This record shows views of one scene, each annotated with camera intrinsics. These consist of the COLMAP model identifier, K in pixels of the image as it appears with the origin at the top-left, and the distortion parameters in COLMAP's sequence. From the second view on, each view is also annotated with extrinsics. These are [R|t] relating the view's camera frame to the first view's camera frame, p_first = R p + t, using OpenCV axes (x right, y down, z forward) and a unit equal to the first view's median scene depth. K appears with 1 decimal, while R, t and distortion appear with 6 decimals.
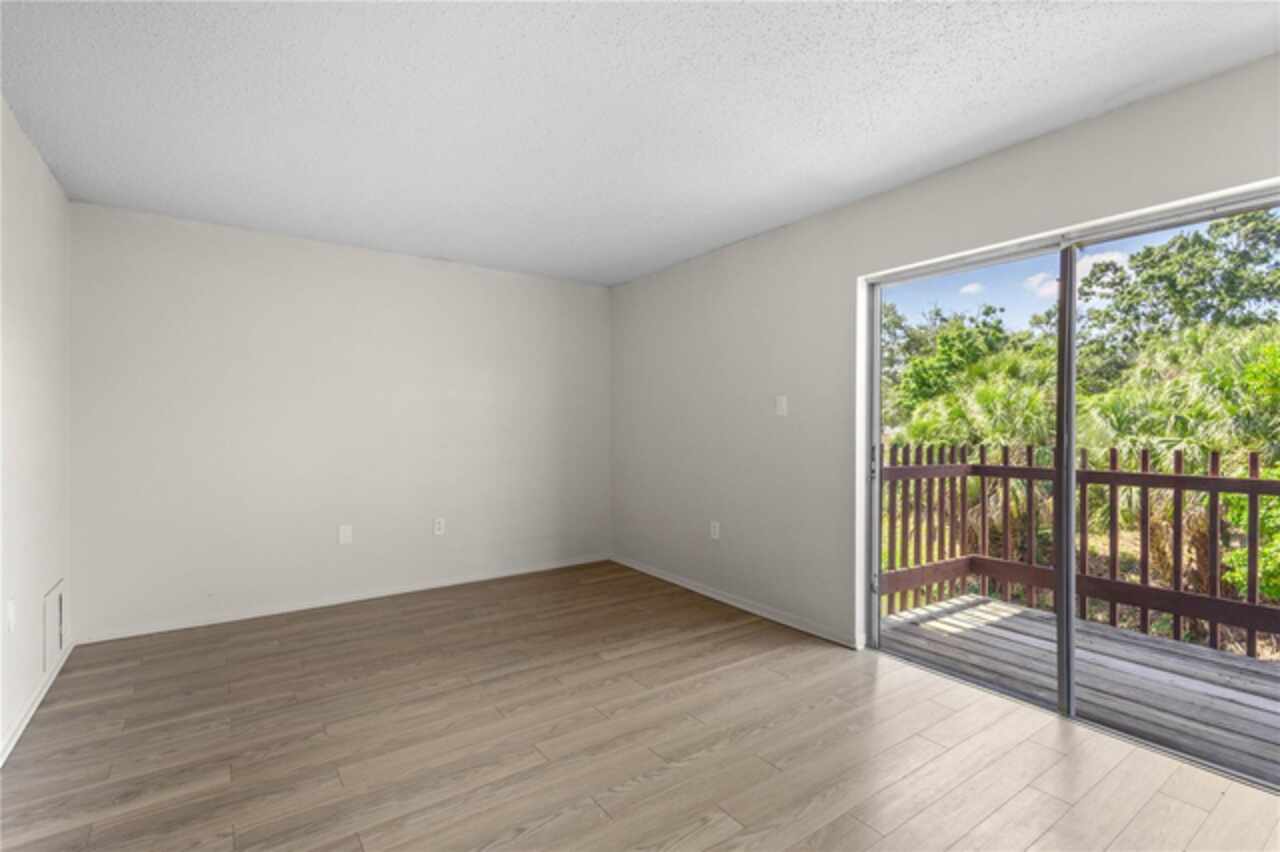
lens RADIAL K [[597.2, 0, 637.0], [0, 597.2, 426.1], [0, 0, 1]] dist [0.006895, -0.000206]
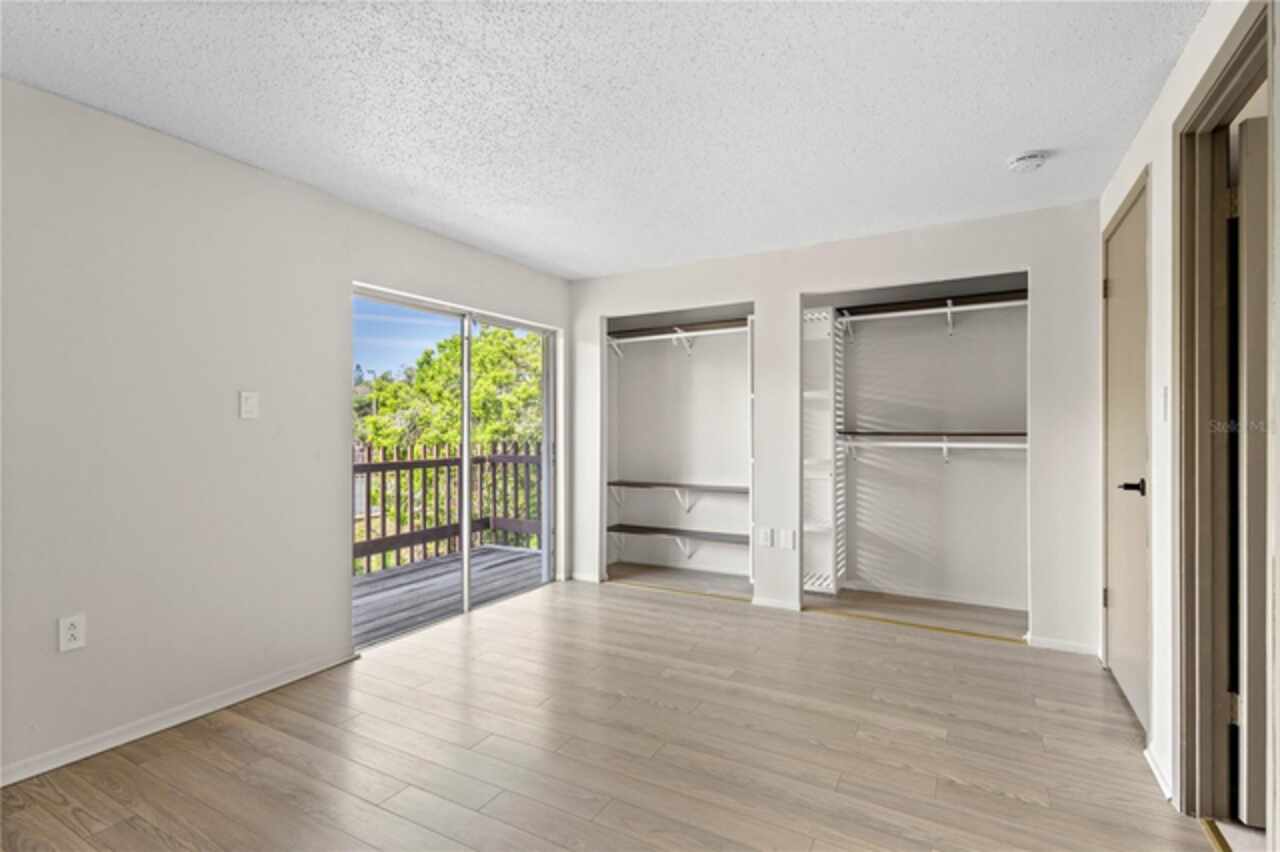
lens RADIAL K [[597.2, 0, 637.0], [0, 597.2, 426.1], [0, 0, 1]] dist [0.006895, -0.000206]
pose [[-0.422677, 0.003396, 0.906274, -0.675074], [0.008816, 0.999961, 0.000365, -0.004512], [-0.906238, 0.008144, -0.422690, 0.921538]]
